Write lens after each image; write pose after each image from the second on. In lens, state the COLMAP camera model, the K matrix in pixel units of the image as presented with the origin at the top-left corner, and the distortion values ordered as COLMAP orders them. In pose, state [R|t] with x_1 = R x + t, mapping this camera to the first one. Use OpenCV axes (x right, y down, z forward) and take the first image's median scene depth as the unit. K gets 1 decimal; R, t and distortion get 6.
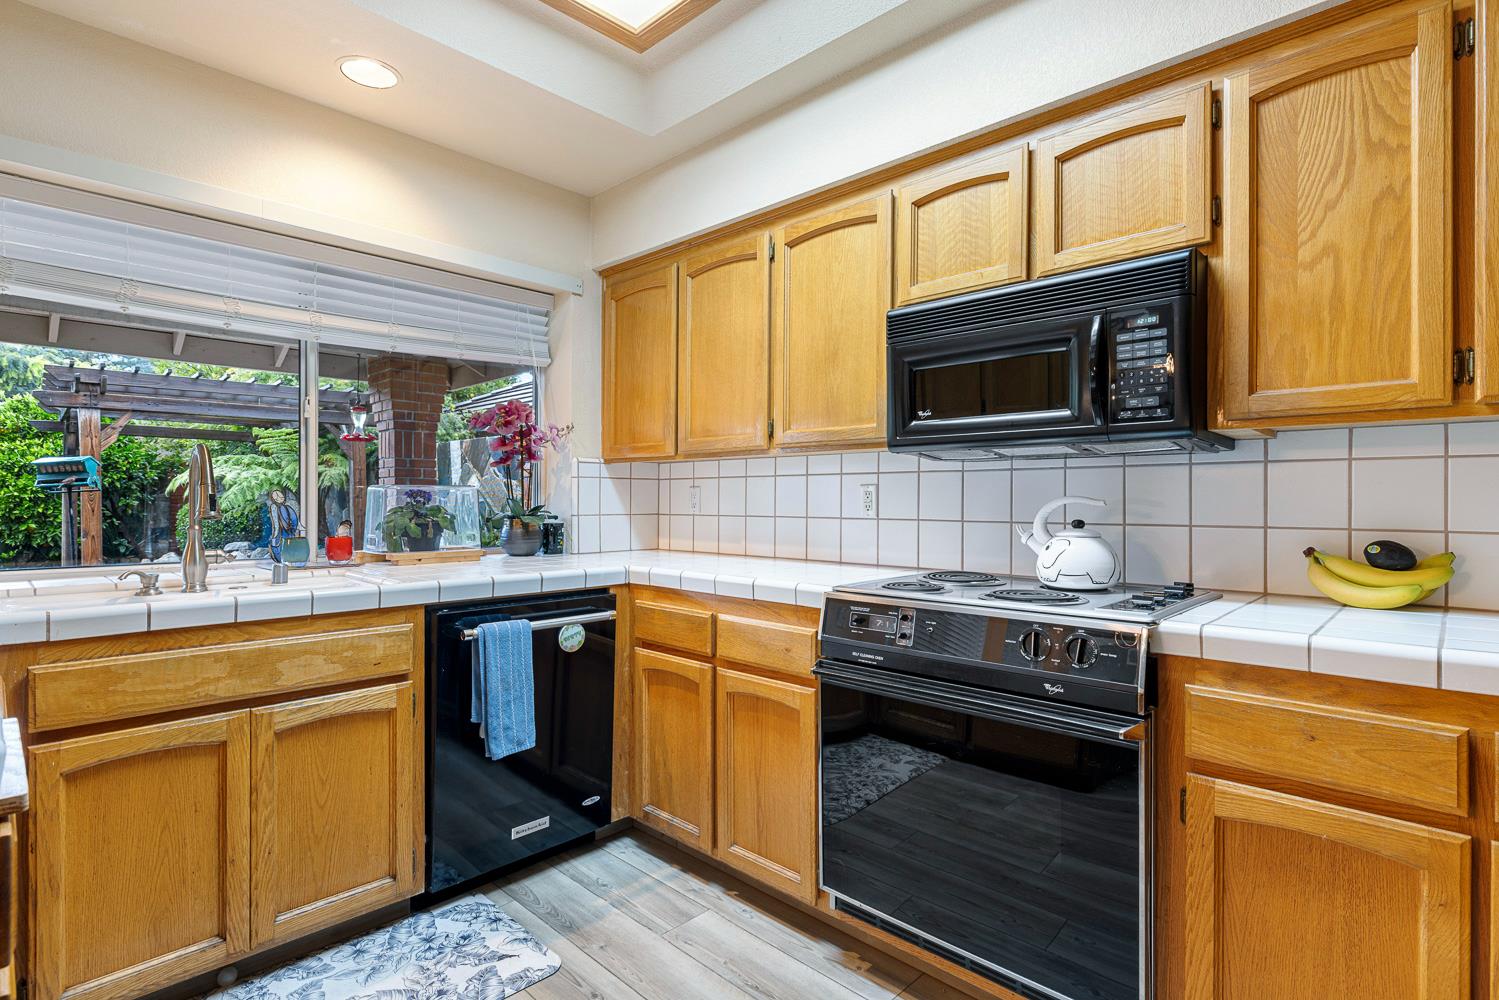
lens RADIAL K [[751.7, 0, 737.9], [0, 751.7, 496.5], [0, 0, 1]] dist [-0.003179, 0.000191]
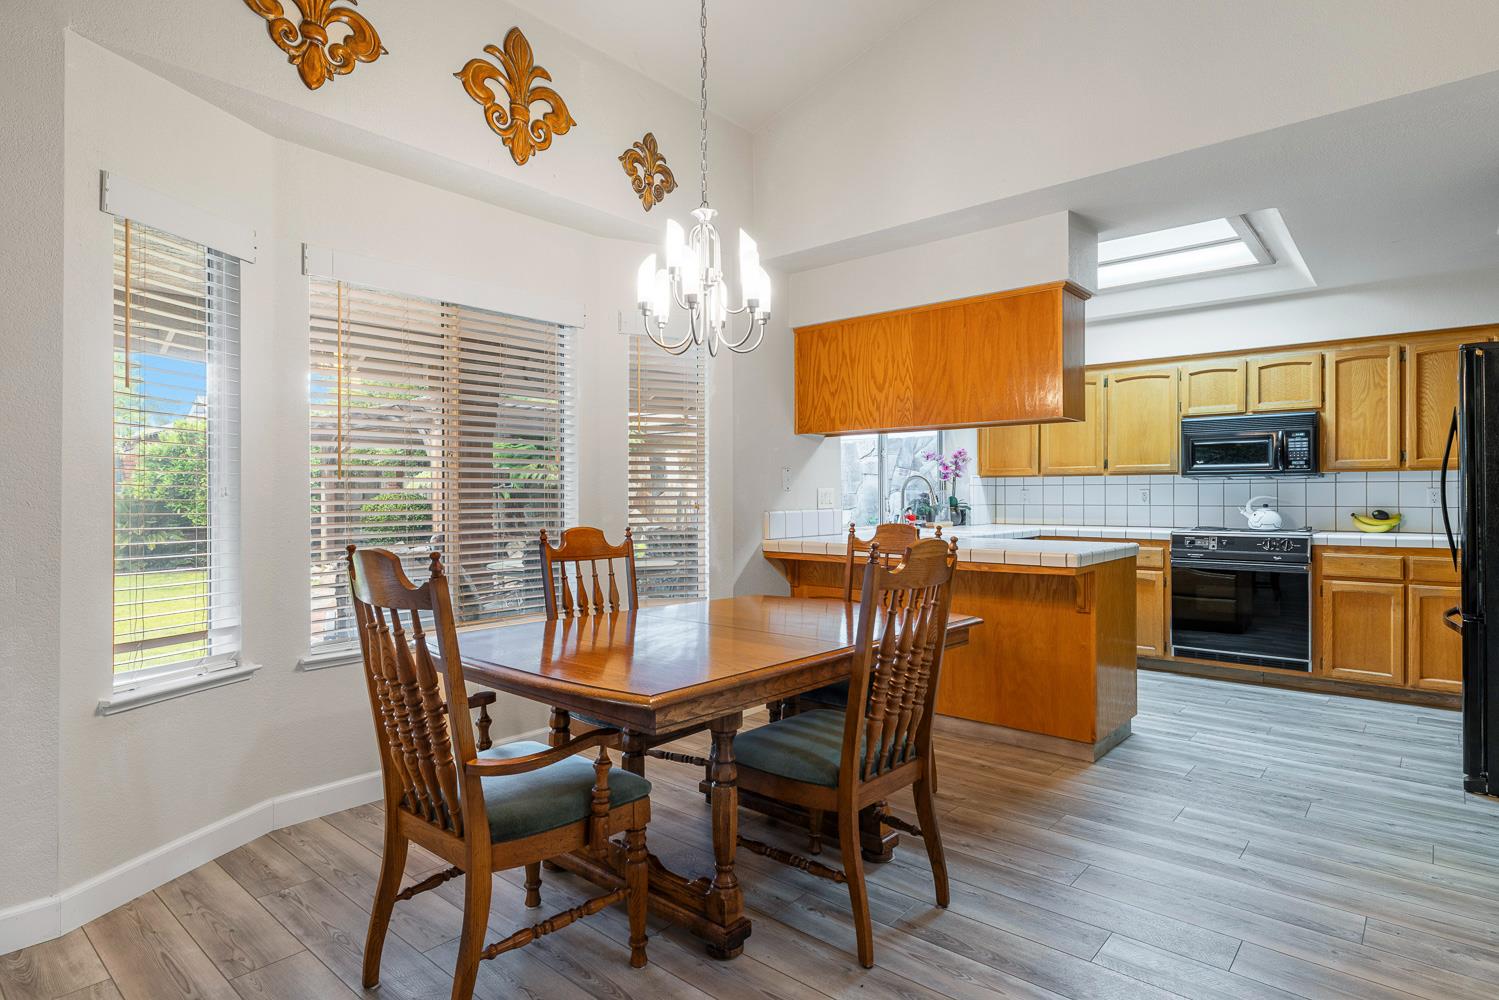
lens RADIAL K [[790.3, 0, 757.2], [0, 790.3, 492.9], [0, 0, 1]] dist [0.010023, -0.003500]
pose [[0.997718, -0.004057, 0.067394, -1.507218], [0.004000, 0.999992, 0.000981, -0.018082], [-0.067397, -0.000709, 0.997726, -1.644727]]
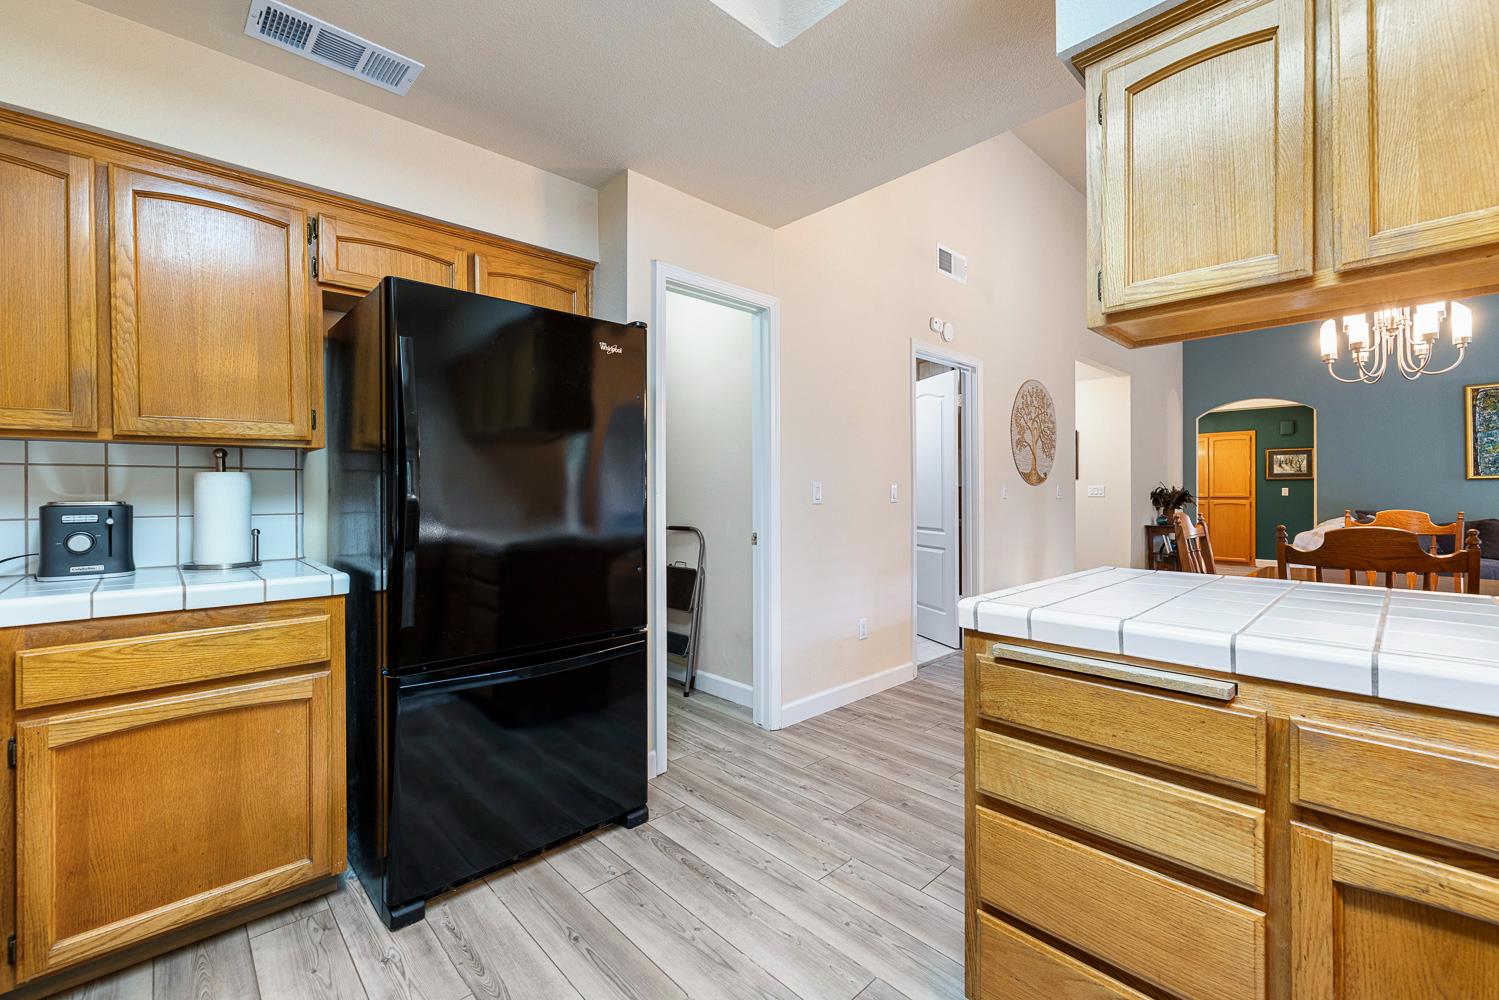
lens RADIAL K [[634.4, 0, 738.7], [0, 634.4, 494.8], [0, 0, 1]] dist [-0.001838, 0.000127]
pose [[-0.998760, 0.001533, 0.049770, -0.153827], [0.001485, 0.999998, -0.001008, 0.001436], [-0.049771, -0.000933, -0.998760, 1.092811]]
